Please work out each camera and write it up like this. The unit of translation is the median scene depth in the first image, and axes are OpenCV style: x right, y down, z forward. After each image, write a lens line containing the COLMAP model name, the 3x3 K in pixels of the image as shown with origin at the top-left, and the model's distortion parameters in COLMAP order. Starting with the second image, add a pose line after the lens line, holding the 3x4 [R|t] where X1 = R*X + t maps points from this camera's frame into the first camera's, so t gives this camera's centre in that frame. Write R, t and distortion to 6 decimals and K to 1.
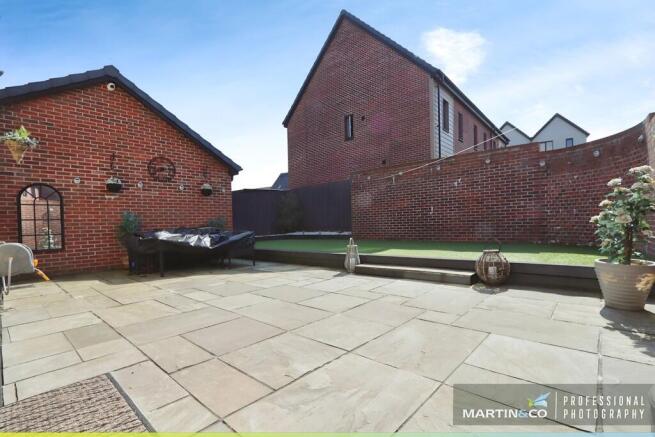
lens RADIAL K [[306.5, 0, 327.7], [0, 306.5, 222.9], [0, 0, 1]] dist [0.000084, -0.000021]
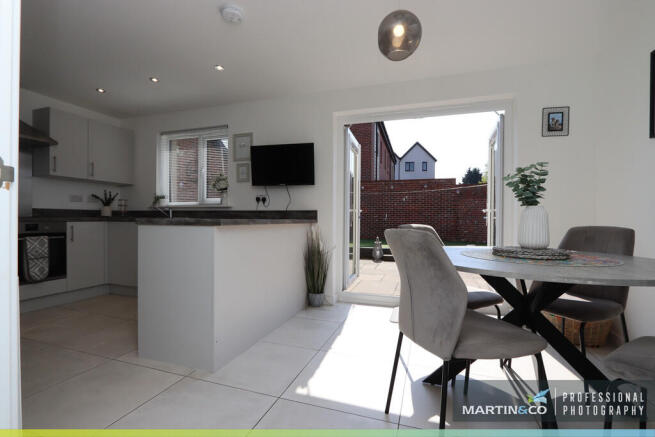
lens RADIAL K [[301.1, 0, 324.0], [0, 301.1, 221.0], [0, 0, 1]] dist [-0.018185, -0.000044]
pose [[0.915628, 0.025330, 0.401228, -0.352380], [-0.028873, 0.999579, 0.002786, -0.012105], [-0.400988, -0.014135, 0.915974, -0.113920]]
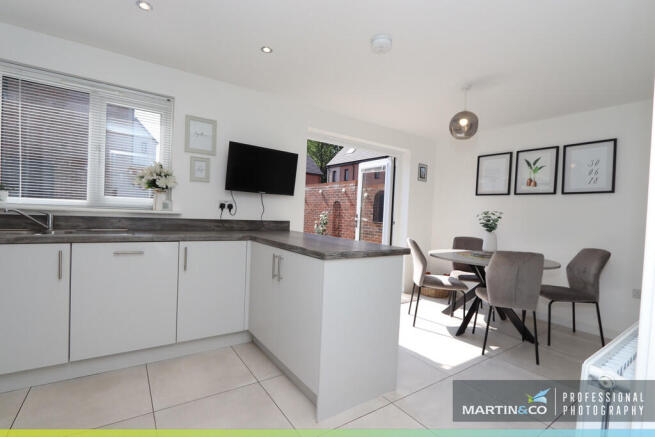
lens RADIAL K [[301.1, 0, 324.0], [0, 301.1, 221.0], [0, 0, 1]] dist [-0.018185, -0.000044]
pose [[0.230625, 0.003500, 0.973036, -0.519751], [-0.052899, 0.998560, 0.008946, -0.026010], [-0.971604, -0.053536, 0.230478, 0.060533]]
